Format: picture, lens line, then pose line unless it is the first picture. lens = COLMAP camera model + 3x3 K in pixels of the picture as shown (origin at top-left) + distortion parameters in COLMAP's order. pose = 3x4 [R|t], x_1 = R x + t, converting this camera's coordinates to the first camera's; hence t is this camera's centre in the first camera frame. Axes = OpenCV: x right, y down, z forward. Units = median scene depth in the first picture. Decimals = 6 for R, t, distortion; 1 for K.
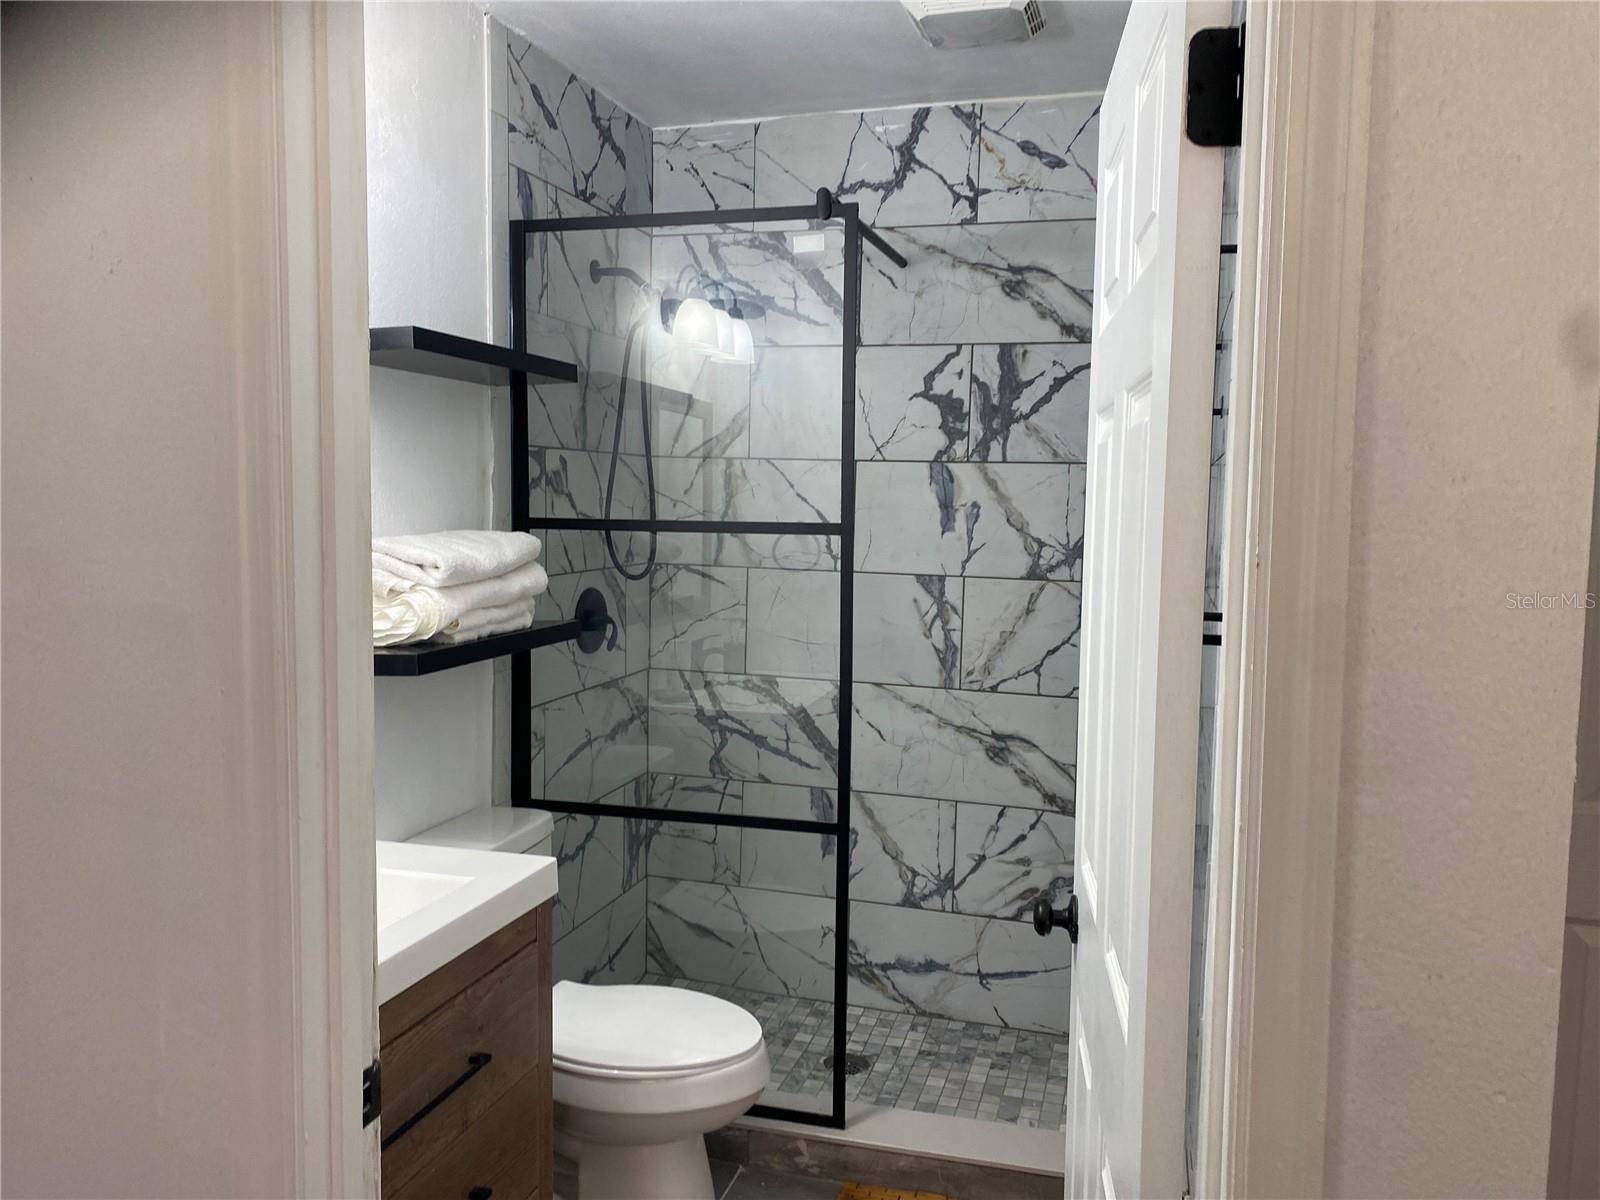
lens RADIAL K [[1212.3, 0, 801.4], [0, 1212.3, 597.3], [0, 0, 1]] dist [0.033663, -0.049977]
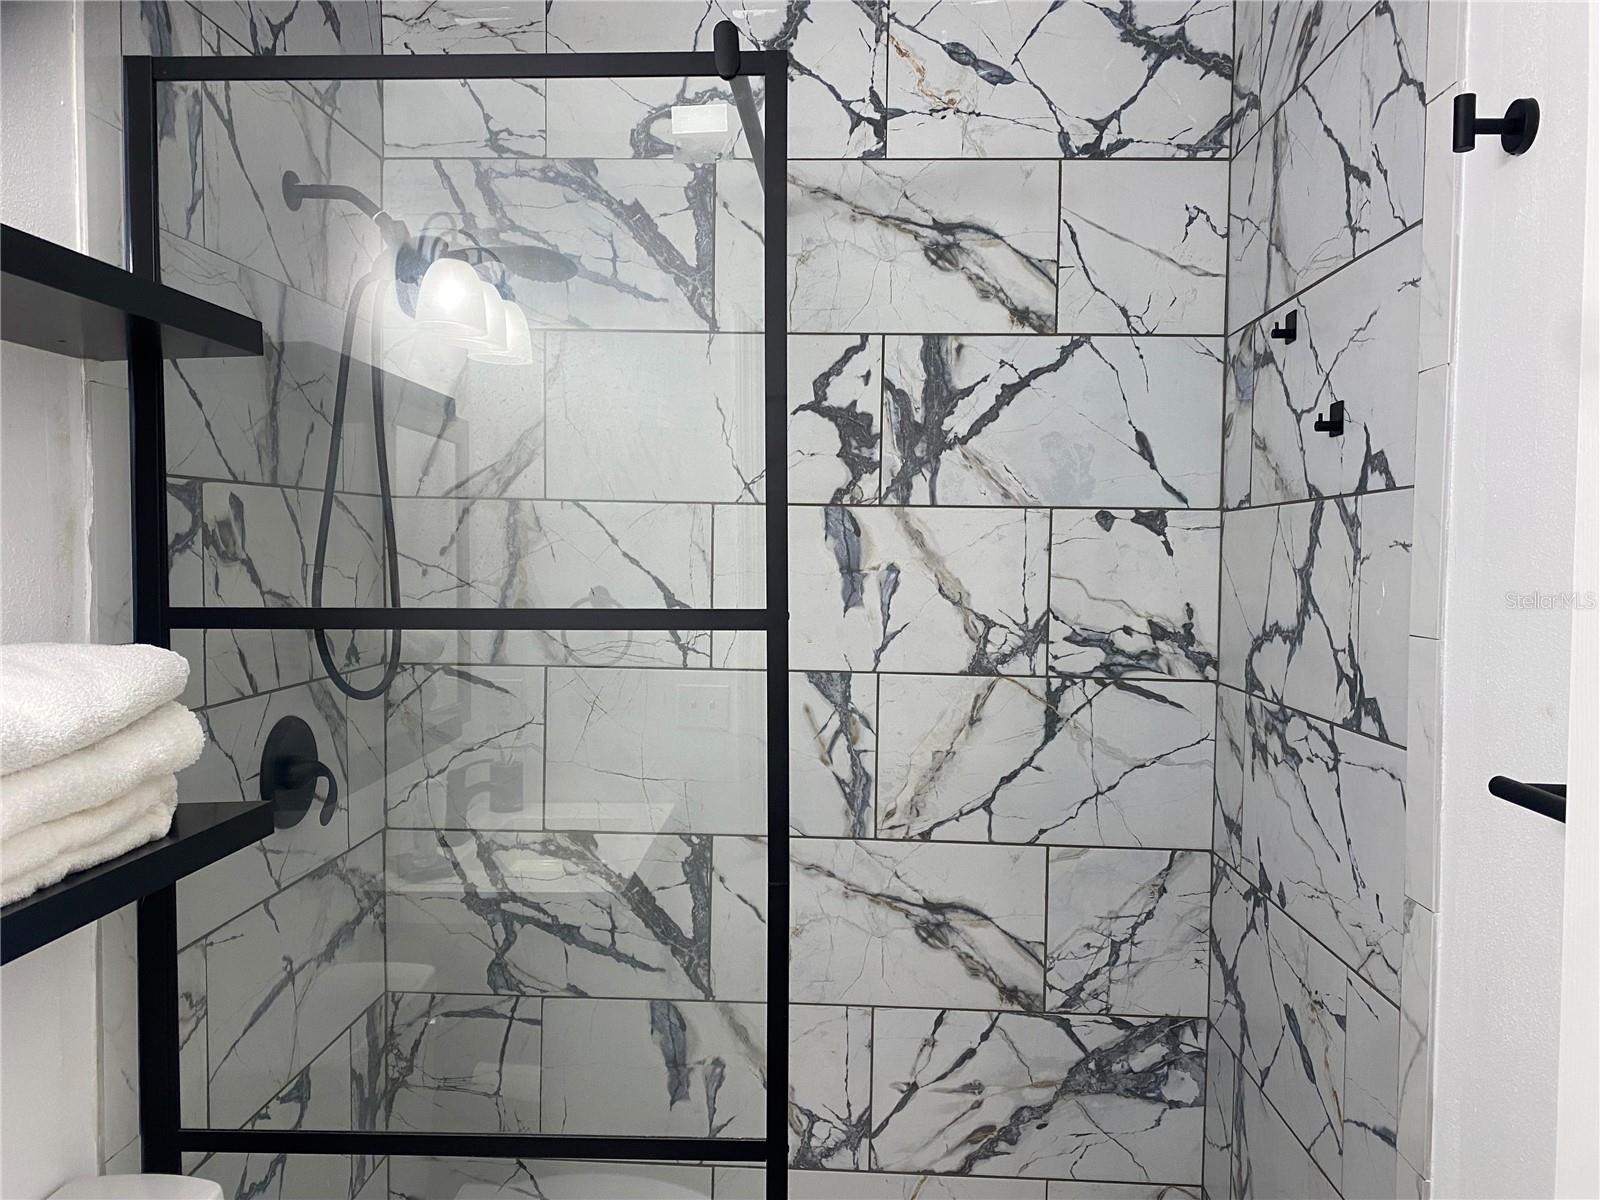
lens RADIAL K [[1212.3, 0, 801.8], [0, 1212.3, 595.9], [0, 0, 1]] dist [0.033663, -0.049977]
pose [[0.971401, -0.018617, 0.236713, -0.068217], [0.027903, 0.998964, -0.035937, -0.037318], [-0.235799, 0.041514, 0.970915, 0.350981]]
